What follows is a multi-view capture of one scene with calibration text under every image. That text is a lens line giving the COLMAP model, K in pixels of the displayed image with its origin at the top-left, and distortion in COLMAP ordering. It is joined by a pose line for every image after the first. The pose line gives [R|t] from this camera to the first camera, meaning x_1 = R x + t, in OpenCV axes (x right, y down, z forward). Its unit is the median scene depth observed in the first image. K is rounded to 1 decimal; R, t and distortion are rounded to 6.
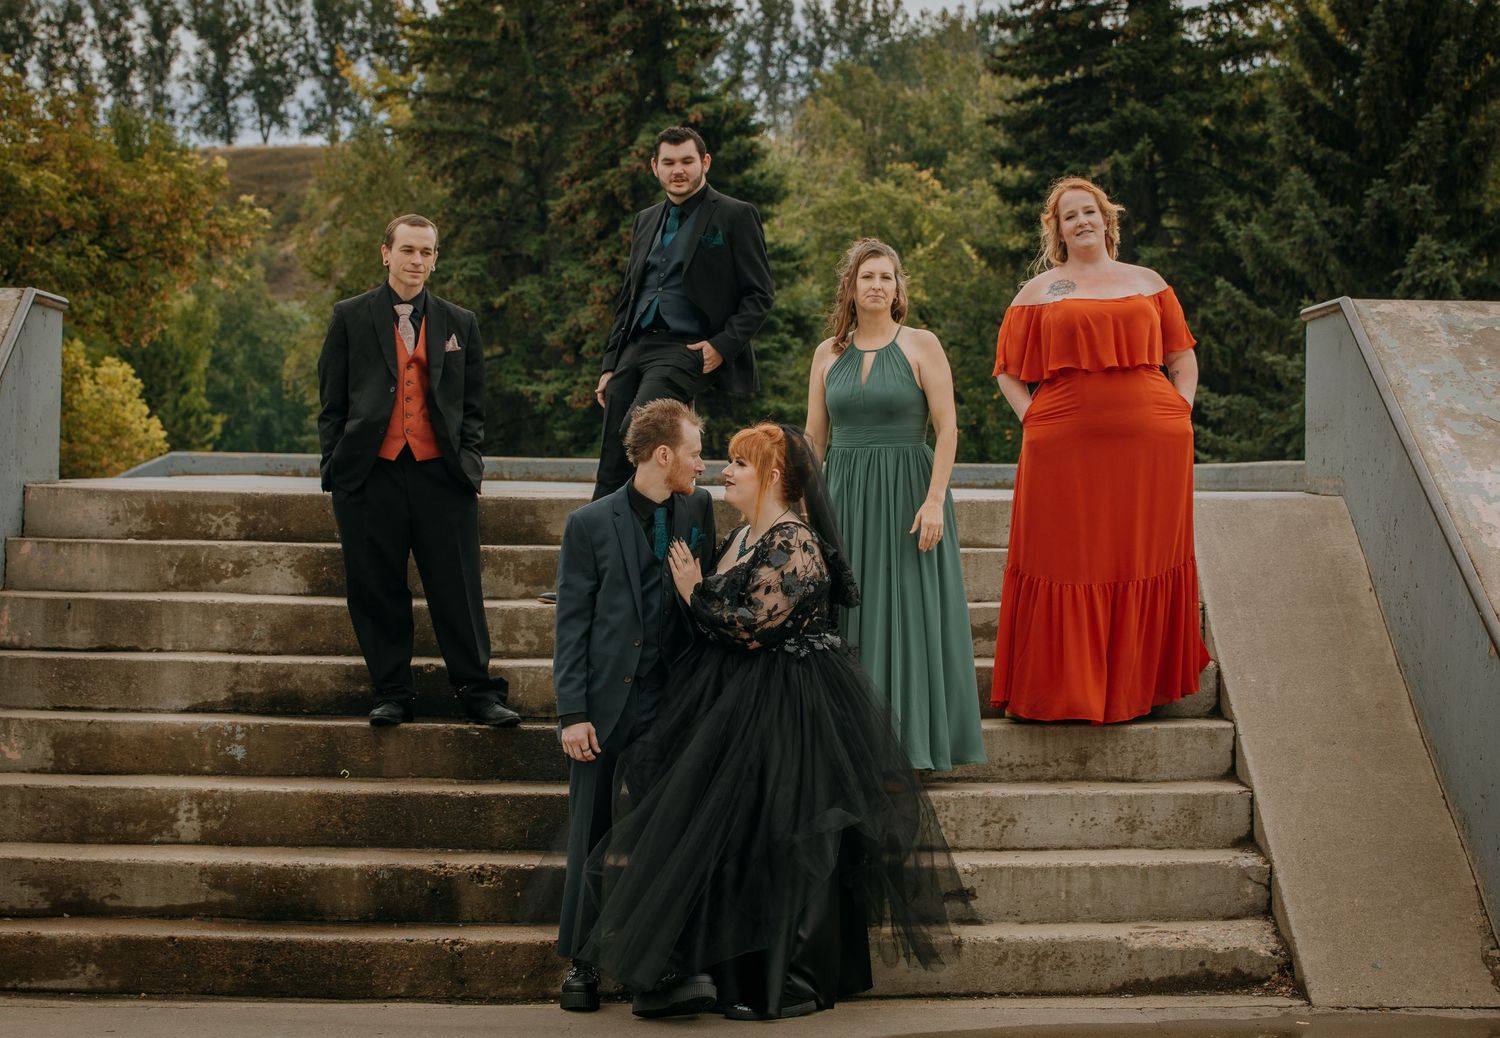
lens RADIAL K [[7577.0, 0, 750.0], [0, 7577.0, 519.0], [0, 0, 1]] dist [2.368834, -319.028387]
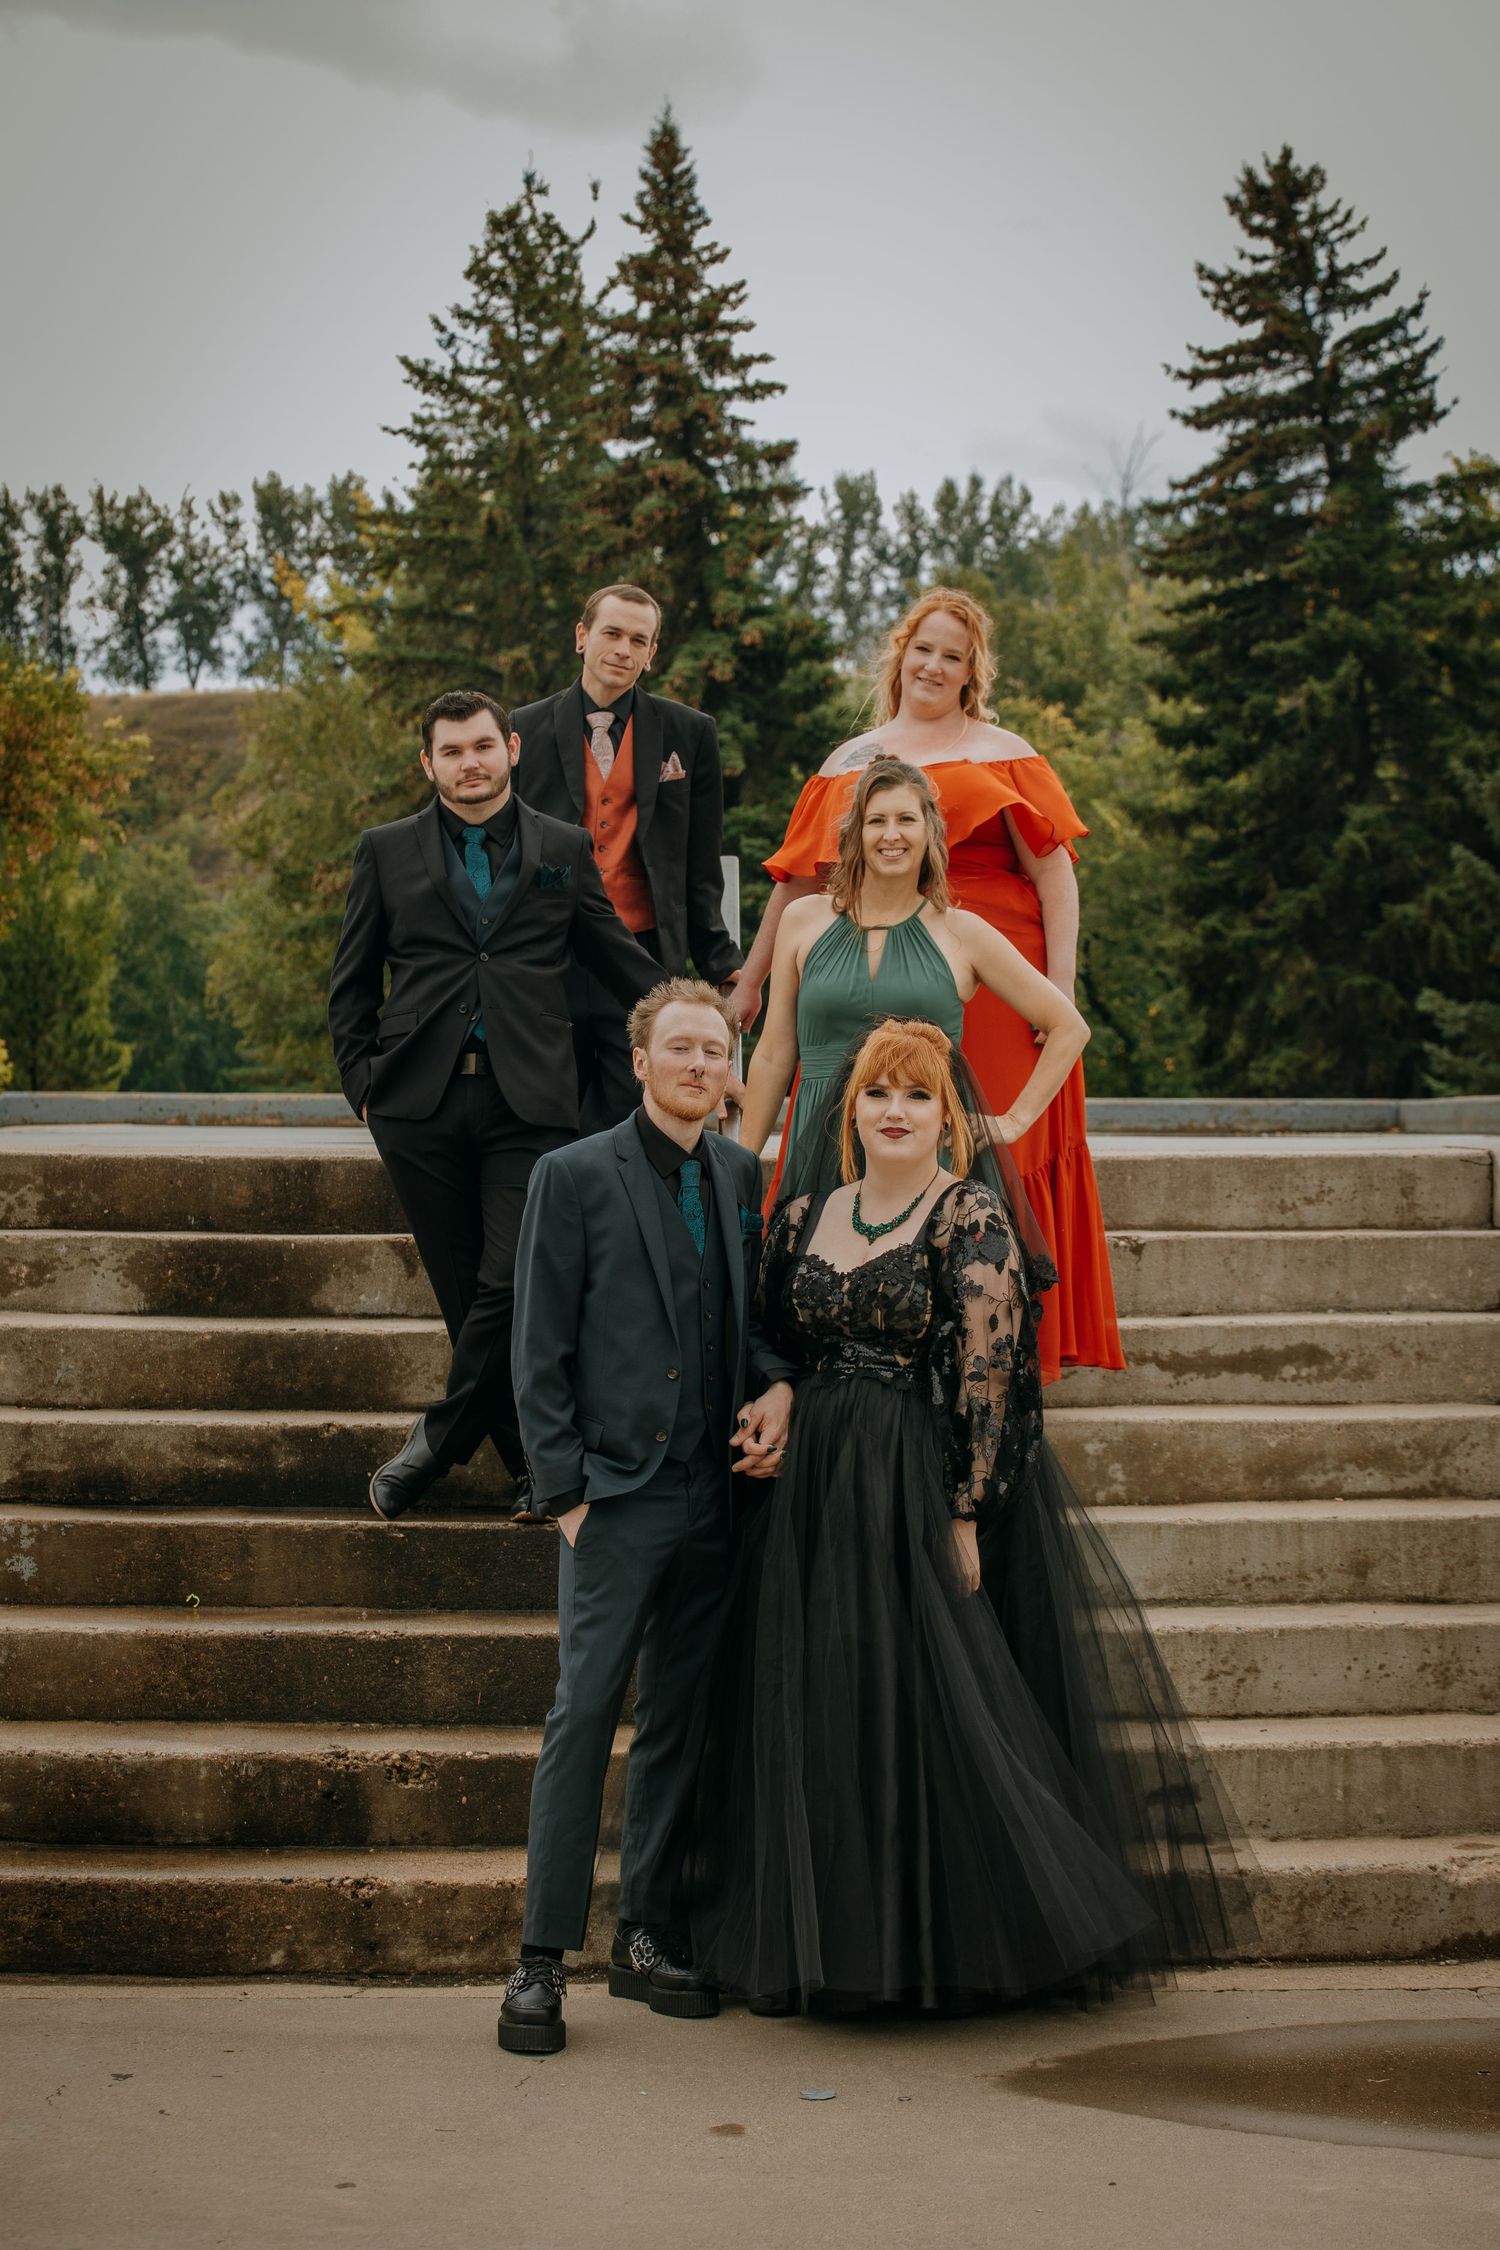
lens RADIAL K [[4561.8, 0, 750.0], [0, 4561.8, 1125.0], [0, 0, 1]] dist [0.030628, 0.083177]
pose [[0.999843, -0.008687, -0.015475, -0.000695], [0.008700, 0.999962, 0.000812, -0.005261], [0.015468, -0.000947, 0.999880, 0.551966]]
